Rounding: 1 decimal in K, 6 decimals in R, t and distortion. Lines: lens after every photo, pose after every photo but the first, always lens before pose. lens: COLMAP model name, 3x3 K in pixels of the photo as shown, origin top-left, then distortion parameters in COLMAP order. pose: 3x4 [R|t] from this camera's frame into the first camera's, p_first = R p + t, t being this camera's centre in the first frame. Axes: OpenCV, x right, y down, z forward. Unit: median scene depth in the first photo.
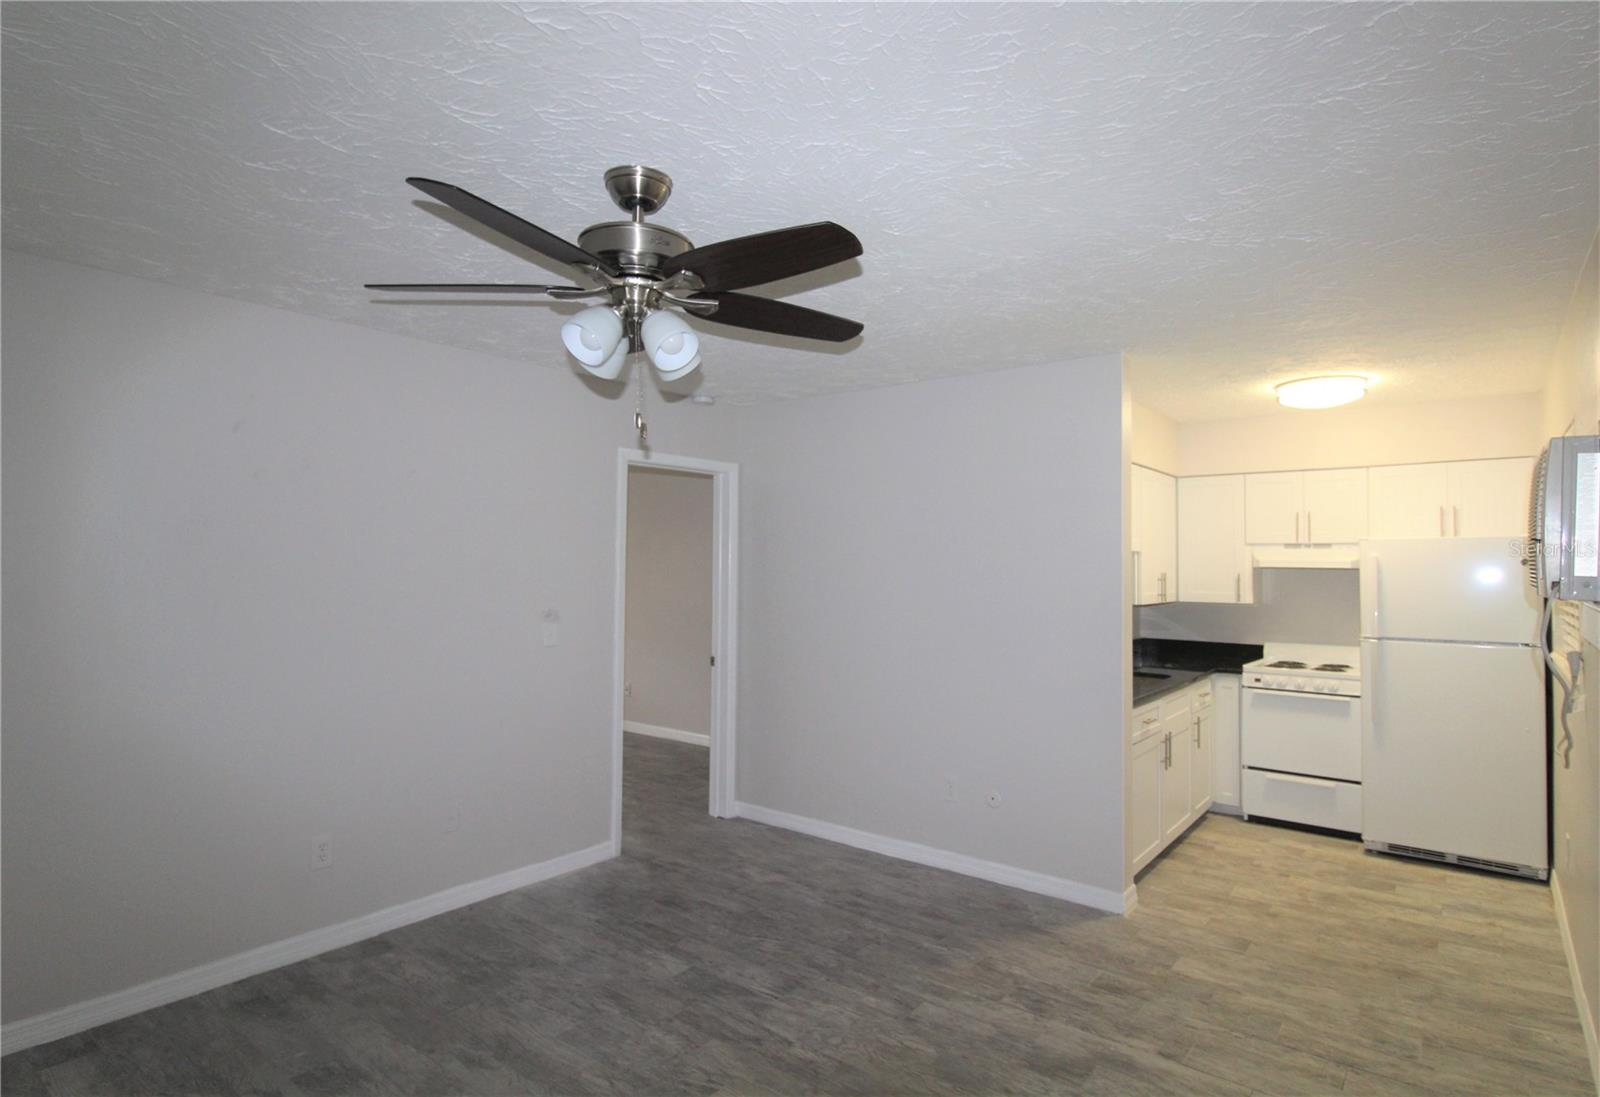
lens RADIAL K [[875.8, 0, 804.8], [0, 875.8, 556.2], [0, 0, 1]] dist [-0.000660, -0.000552]
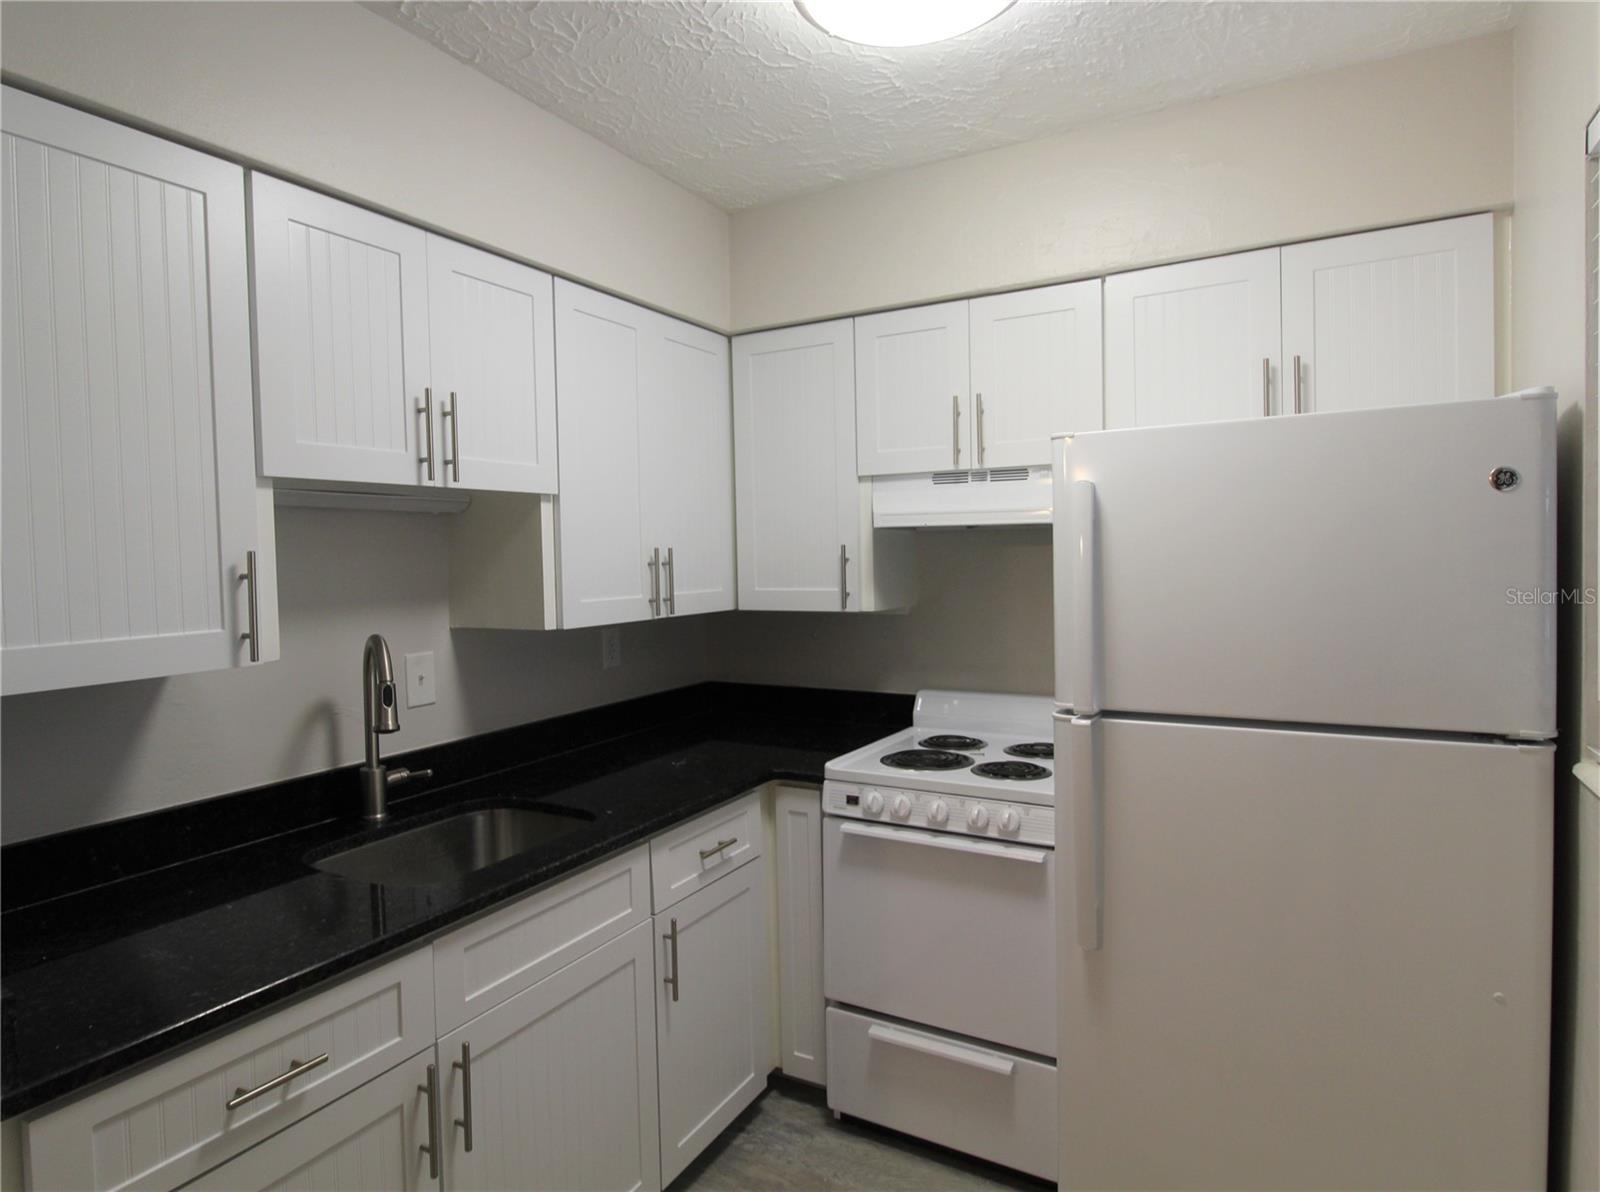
lens RADIAL K [[875.3, 0, 797.5], [0, 875.3, 602.9], [0, 0, 1]] dist [0.013937, -0.000252]
pose [[0.991235, -0.033192, 0.127875, 0.438059], [0.024817, 0.997475, 0.066545, 0.019979], [-0.129761, -0.062788, 0.989555, 0.594192]]
